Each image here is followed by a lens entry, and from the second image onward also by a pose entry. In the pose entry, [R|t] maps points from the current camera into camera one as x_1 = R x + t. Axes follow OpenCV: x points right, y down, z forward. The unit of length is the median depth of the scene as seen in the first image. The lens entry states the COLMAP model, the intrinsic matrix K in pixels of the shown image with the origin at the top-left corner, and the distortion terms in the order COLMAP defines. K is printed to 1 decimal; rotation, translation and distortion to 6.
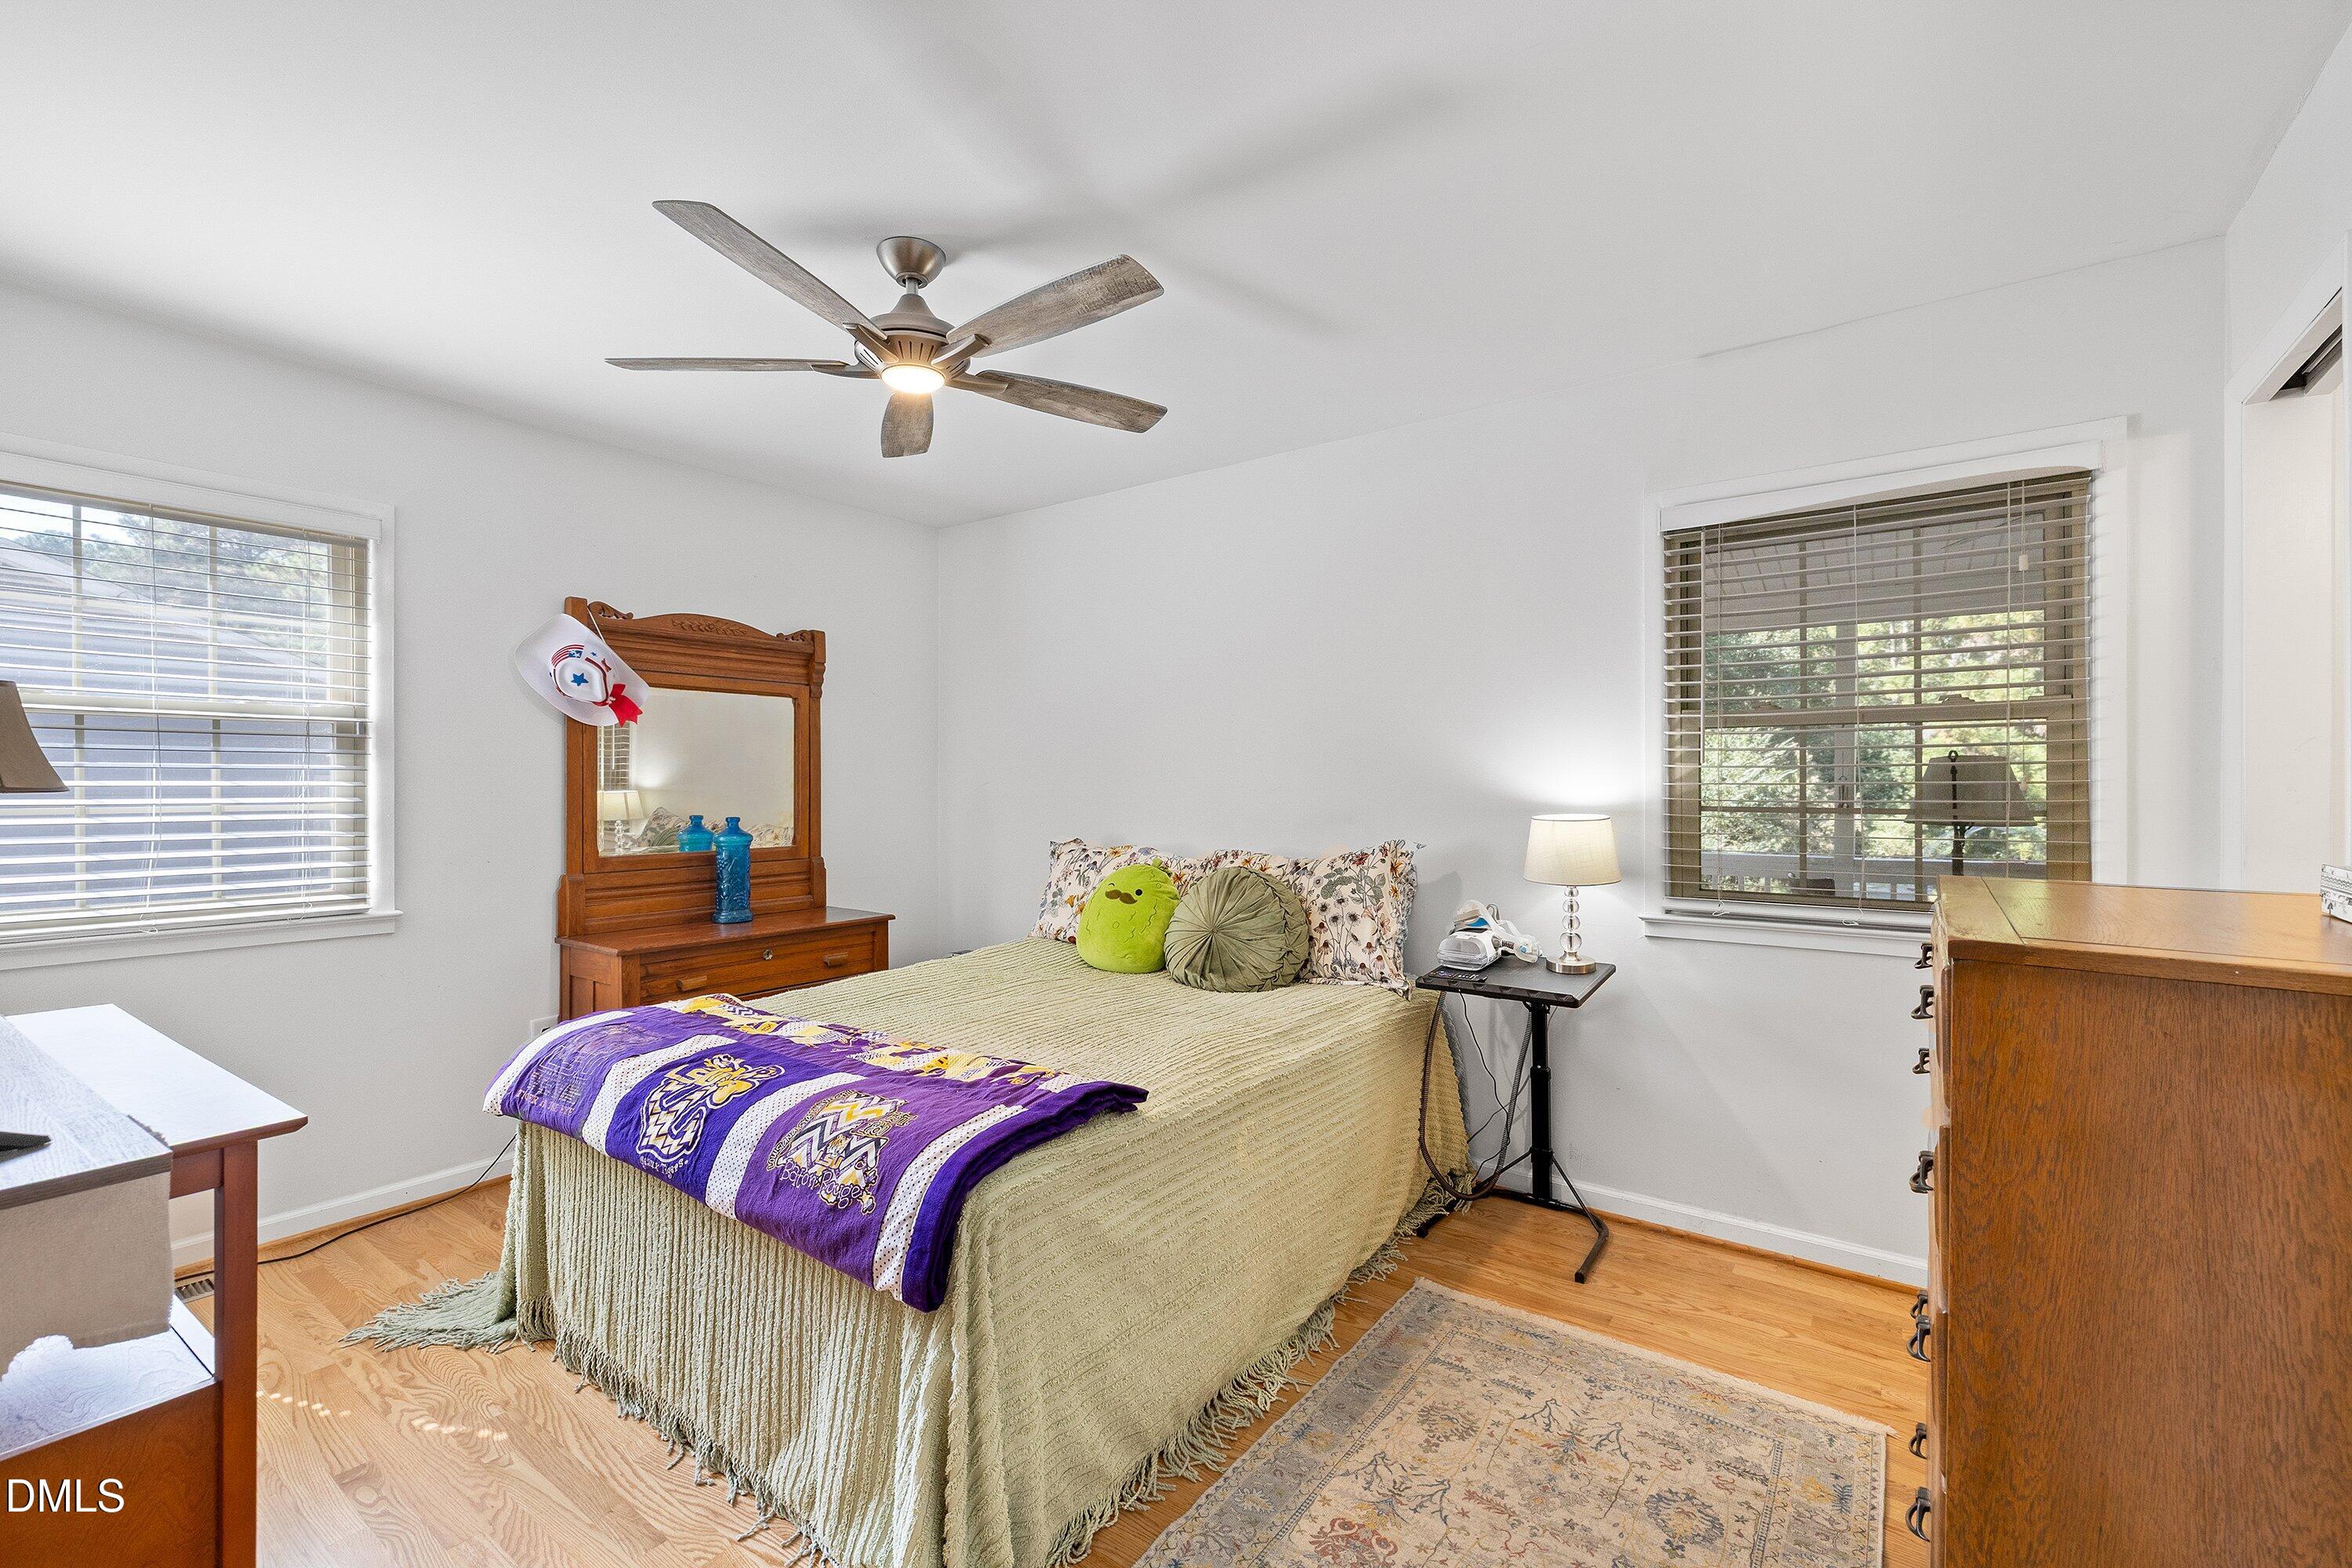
lens RADIAL K [[987.3, 0, 1178.7], [0, 987.3, 779.2], [0, 0, 1]] dist [-0.001628, 0.000523]
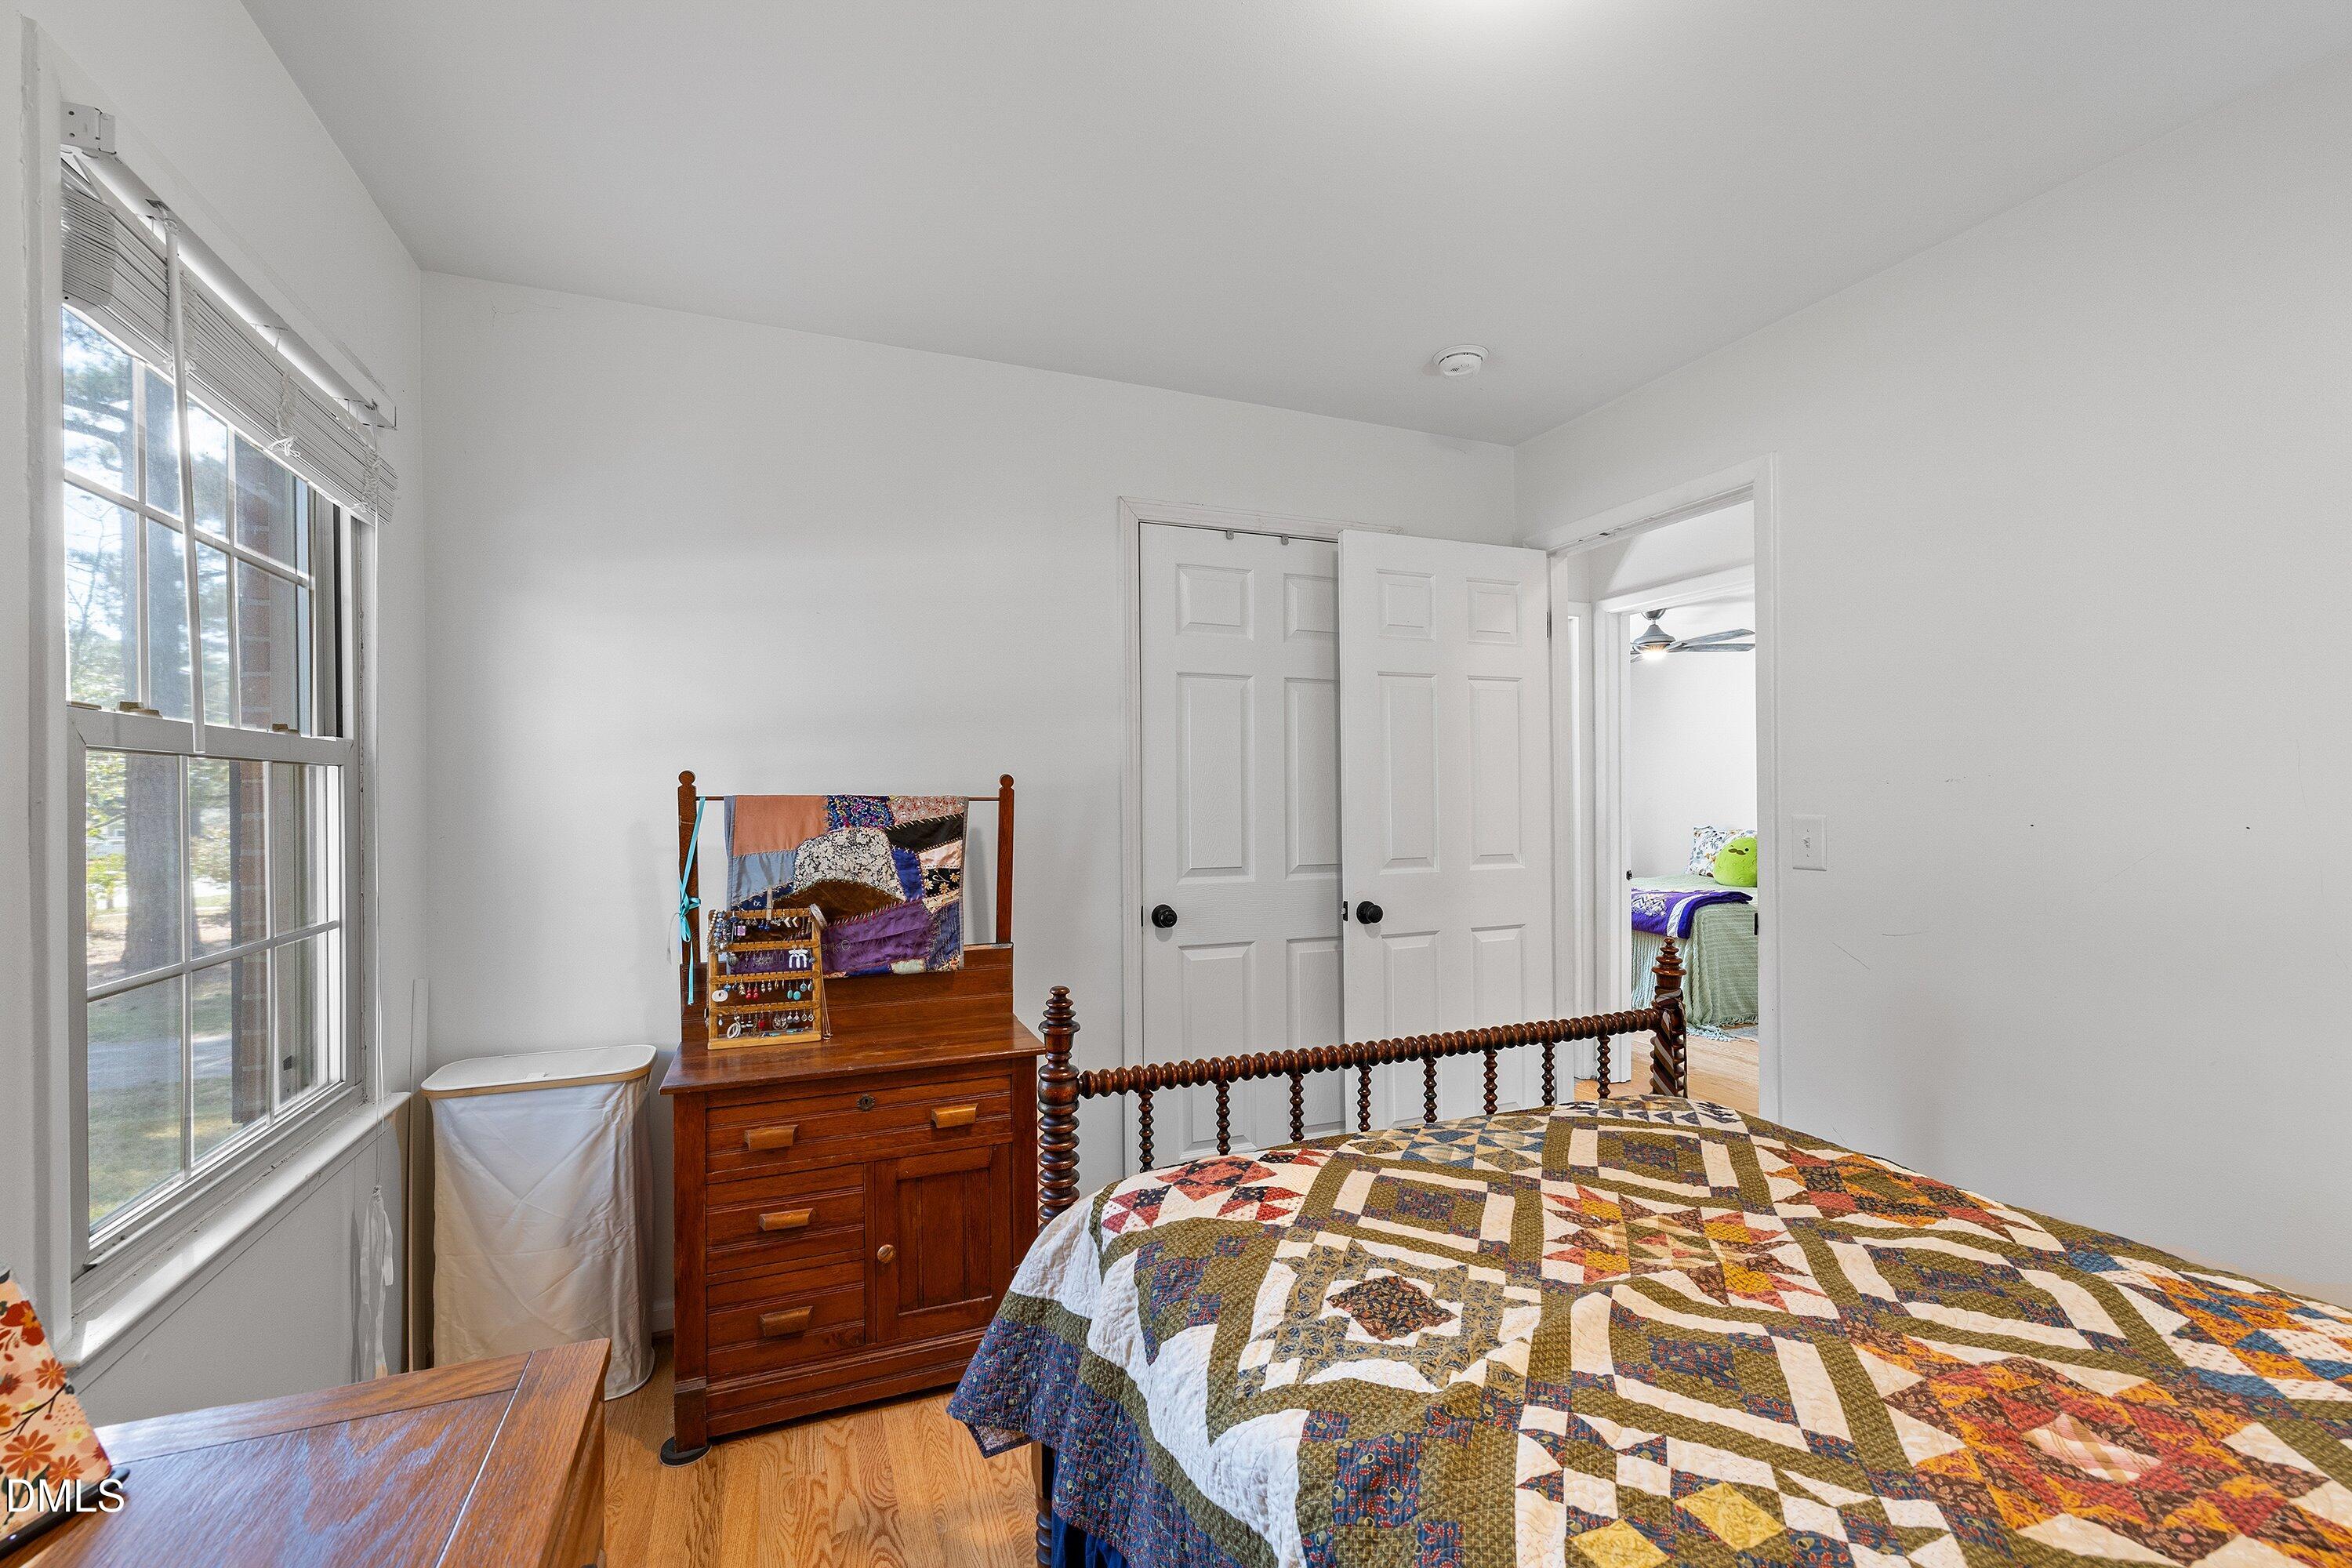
lens RADIAL K [[987.3, 0, 1177.8], [0, 987.3, 800.1], [0, 0, 1]] dist [-0.001628, 0.000523]
pose [[0.850639, -0.004085, -0.525735, 0.069633], [0.004685, 0.999989, -0.000190, 0.011595], [0.525730, -0.002302, 0.850649, -2.990824]]
